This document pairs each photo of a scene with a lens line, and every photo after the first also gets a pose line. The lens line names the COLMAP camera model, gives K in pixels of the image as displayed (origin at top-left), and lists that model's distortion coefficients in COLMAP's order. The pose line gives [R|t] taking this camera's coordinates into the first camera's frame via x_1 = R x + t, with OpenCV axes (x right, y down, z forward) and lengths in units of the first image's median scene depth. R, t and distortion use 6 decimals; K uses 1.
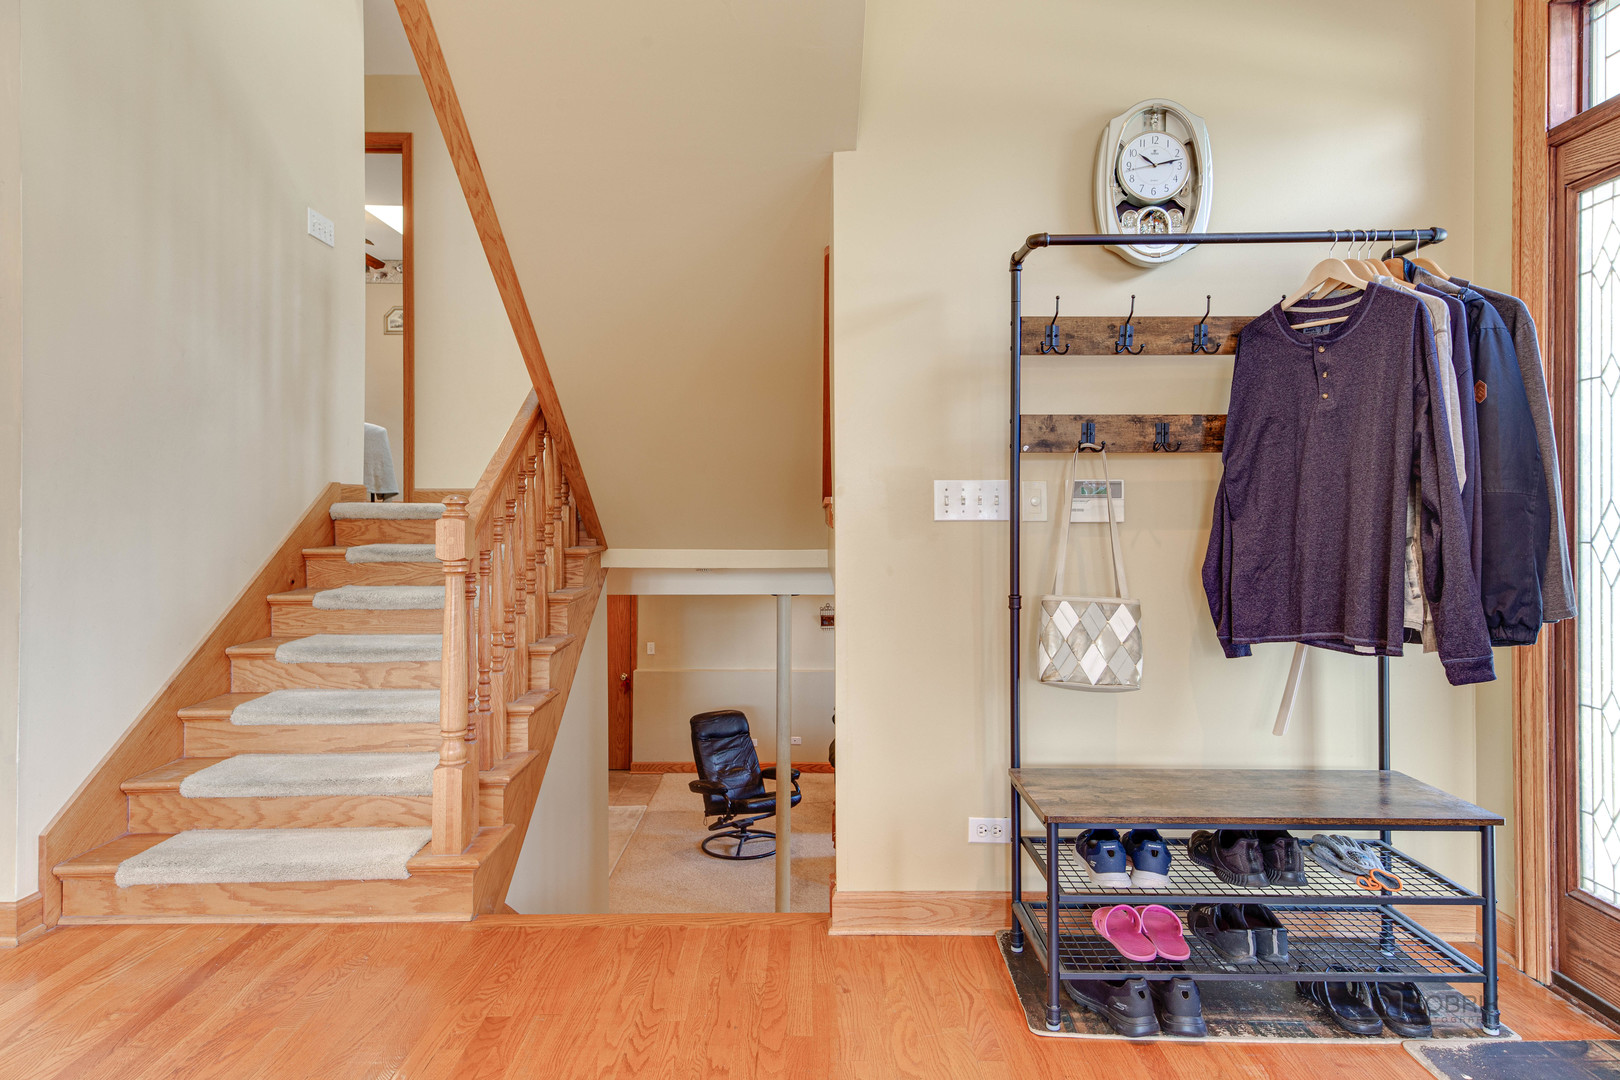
lens RADIAL K [[882.5, 0, 819.6], [0, 882.5, 522.6], [0, 0, 1]] dist [0.034397, -0.000277]
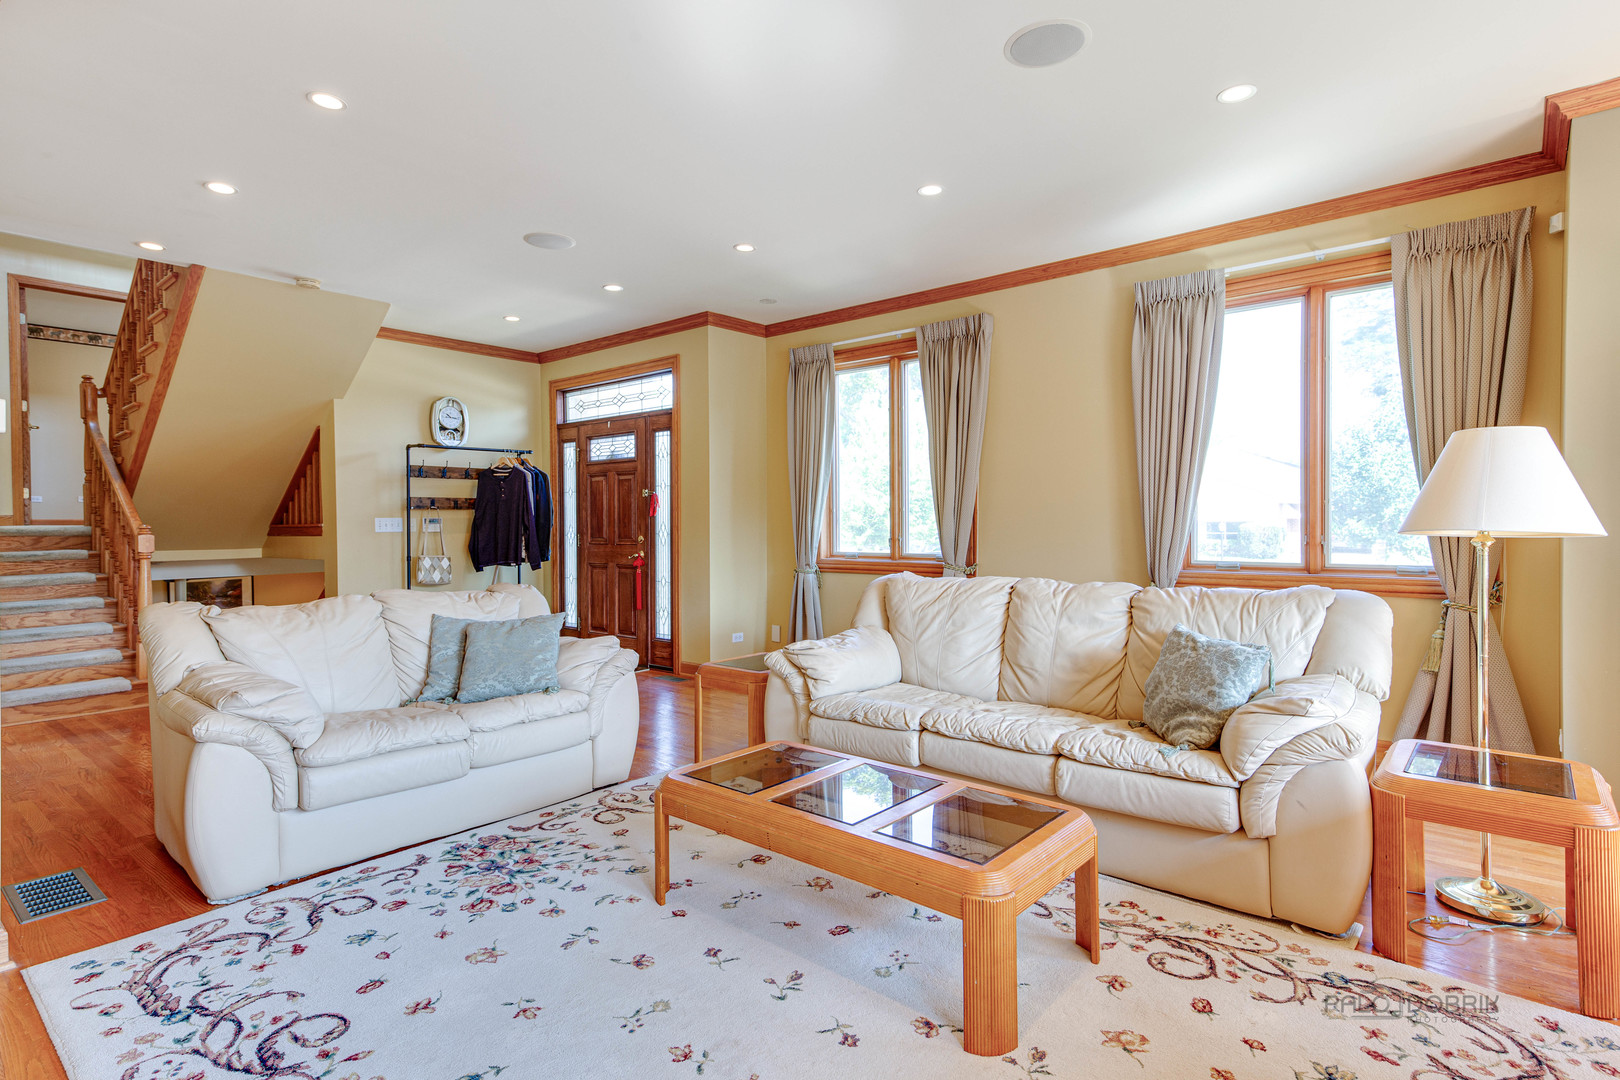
lens RADIAL K [[829.8, 0, 816.8], [0, 829.8, 527.5], [0, 0, 1]] dist [0.023548, -0.000378]
pose [[0.650313, -0.010015, 0.759600, -1.058068], [0.012406, 0.999920, 0.002563, -0.006281], [-0.759565, 0.007757, 0.650385, -1.952705]]
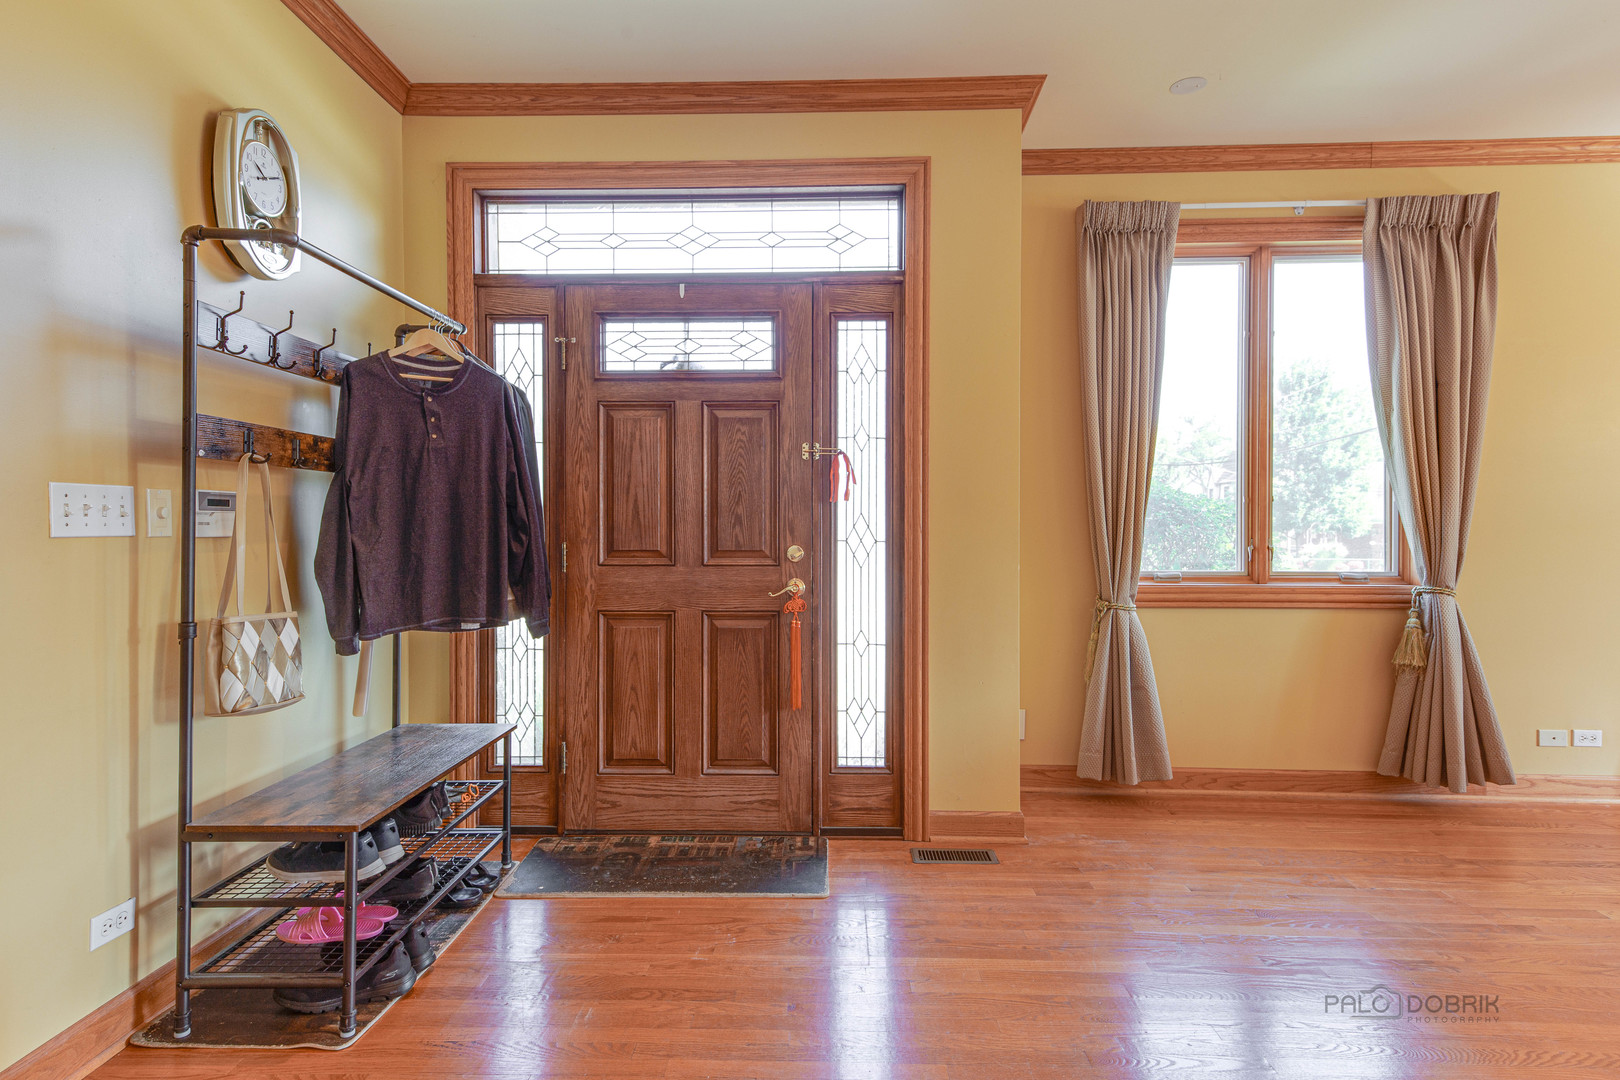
lens RADIAL K [[882.5, 0, 819.6], [0, 882.5, 522.6], [0, 0, 1]] dist [0.034397, -0.000277]
pose [[0.030726, 0.001994, 0.999526, -0.641301], [0.007014, 0.999973, -0.002211, -0.009077], [-0.999503, 0.007078, 0.030711, 0.368815]]
